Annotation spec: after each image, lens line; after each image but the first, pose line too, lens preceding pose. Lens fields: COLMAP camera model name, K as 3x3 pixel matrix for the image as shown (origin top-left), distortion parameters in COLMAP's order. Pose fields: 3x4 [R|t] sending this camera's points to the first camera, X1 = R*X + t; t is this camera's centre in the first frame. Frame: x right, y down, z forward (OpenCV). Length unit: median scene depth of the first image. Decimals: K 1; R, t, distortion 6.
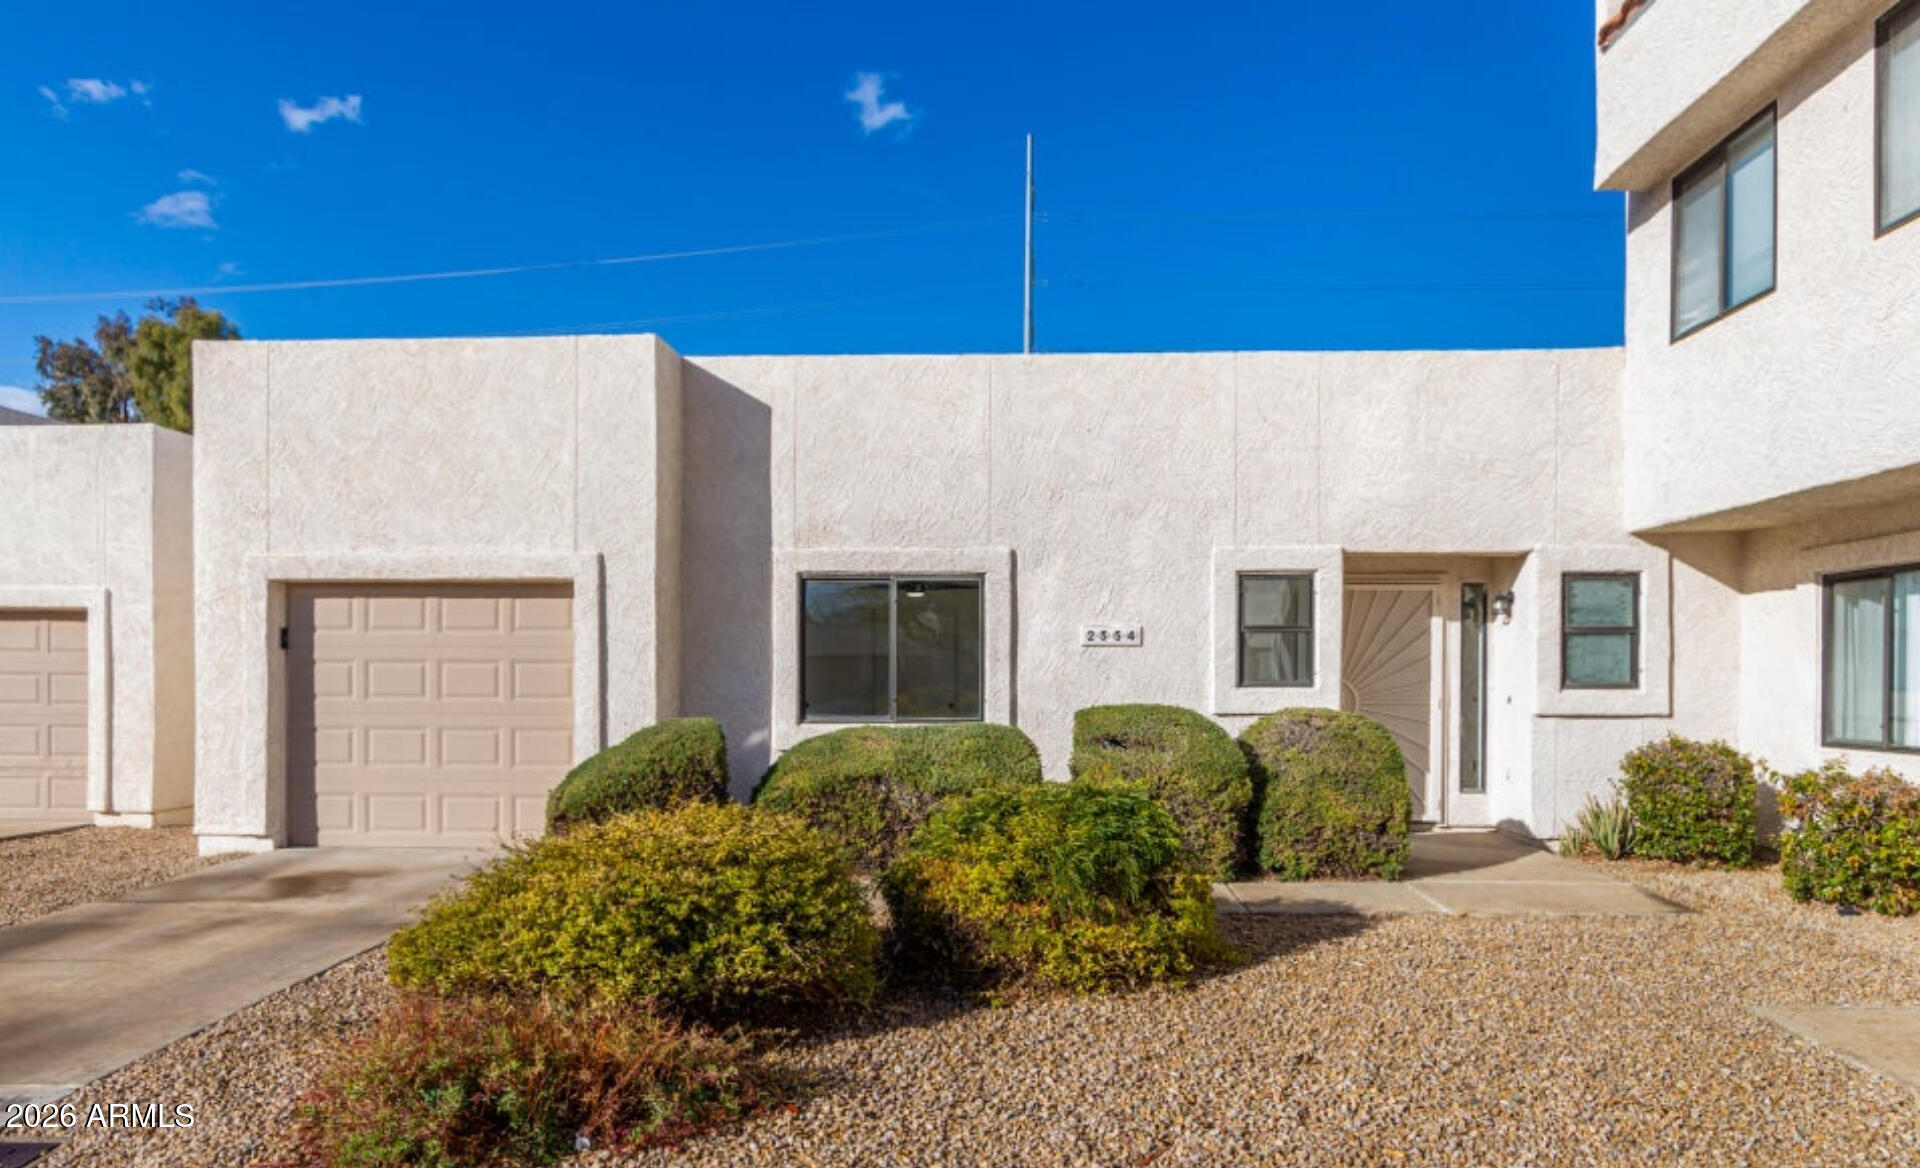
lens RADIAL K [[1135.7, 0, 961.4], [0, 1135.7, 680.2], [0, 0, 1]] dist [0.002439, -0.000553]
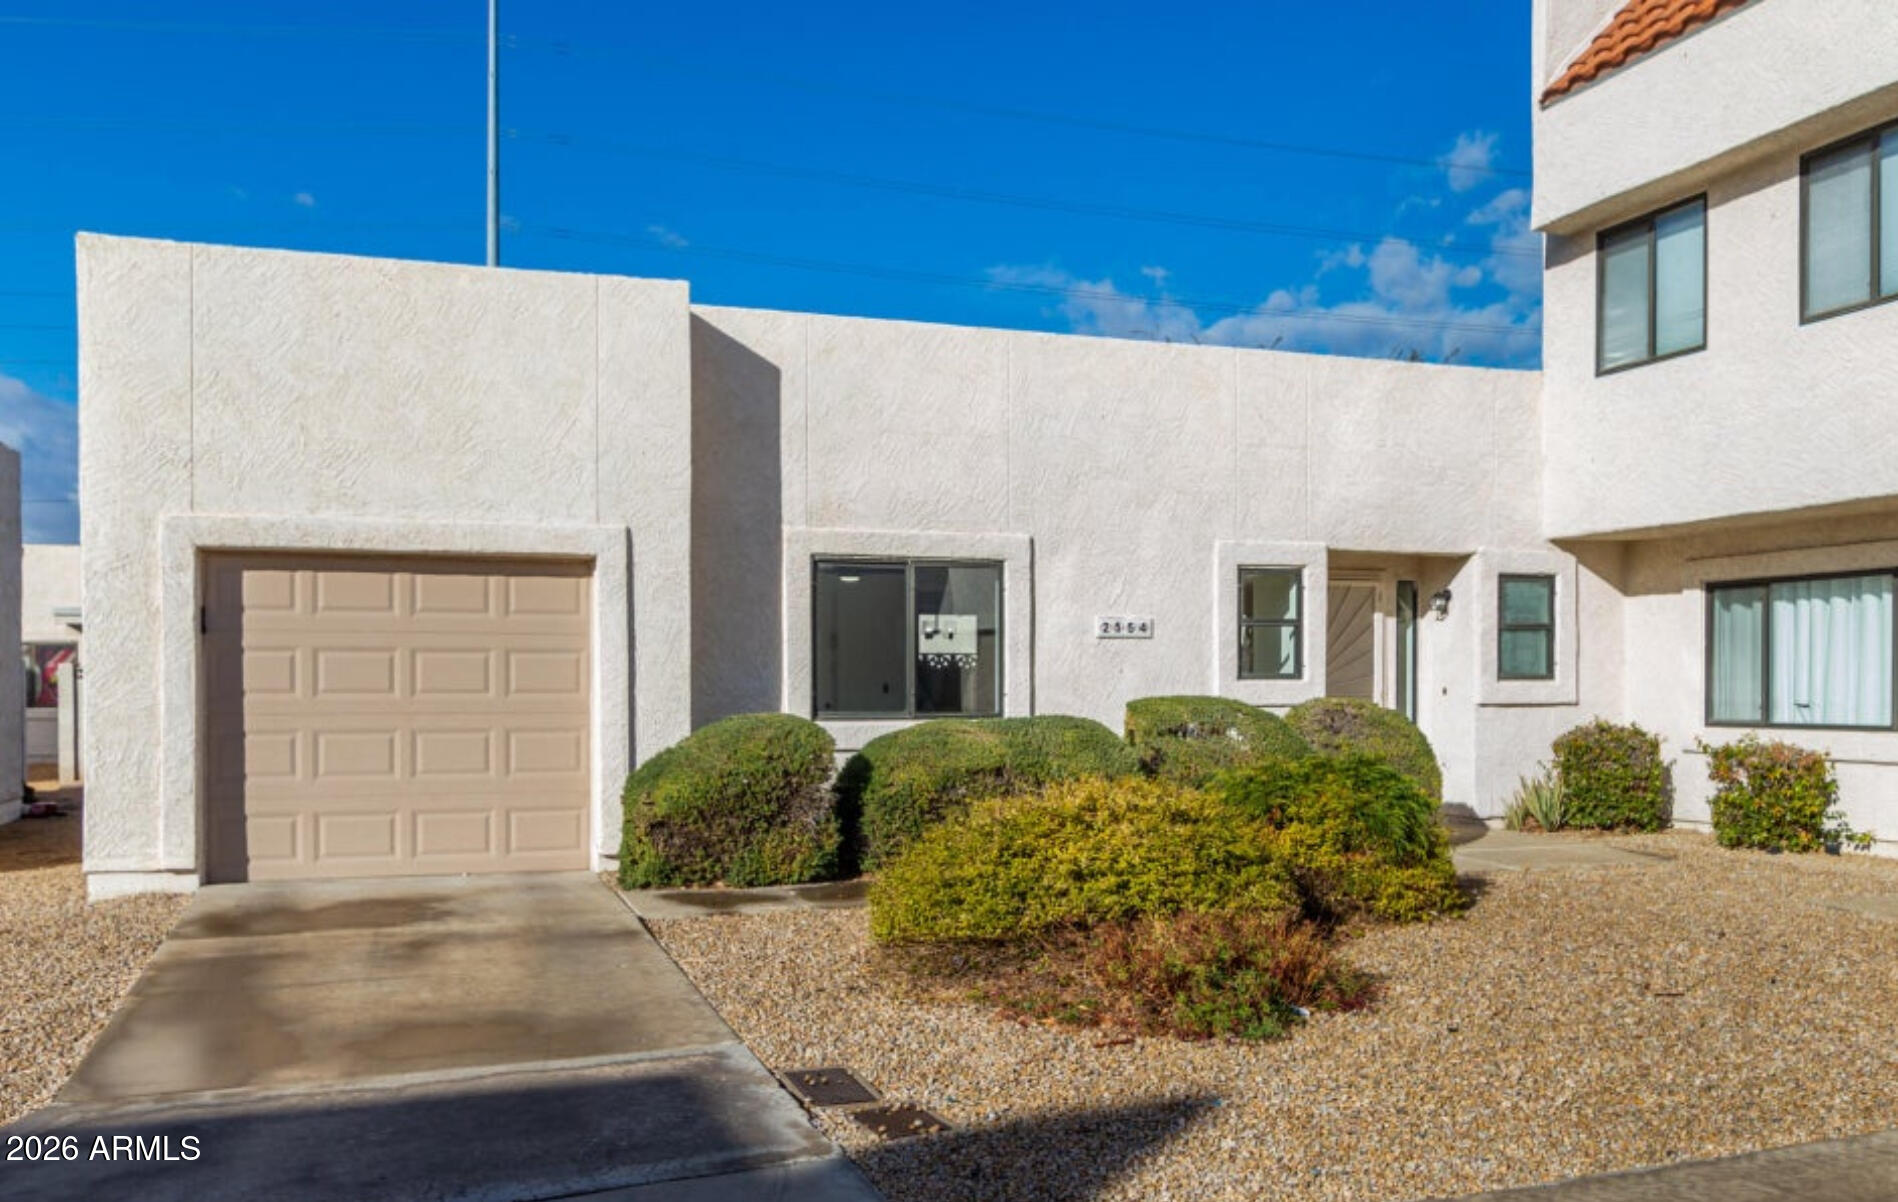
lens RADIAL K [[1543.0, 0, 949.1], [0, 1543.0, 695.5], [0, 0, 1]] dist [0.001684, 0.001782]
pose [[0.930293, -0.006152, 0.366767, -0.510611], [0.004081, 0.999971, 0.006422, 0.010830], [-0.366795, -0.004478, 0.930291, -0.189844]]
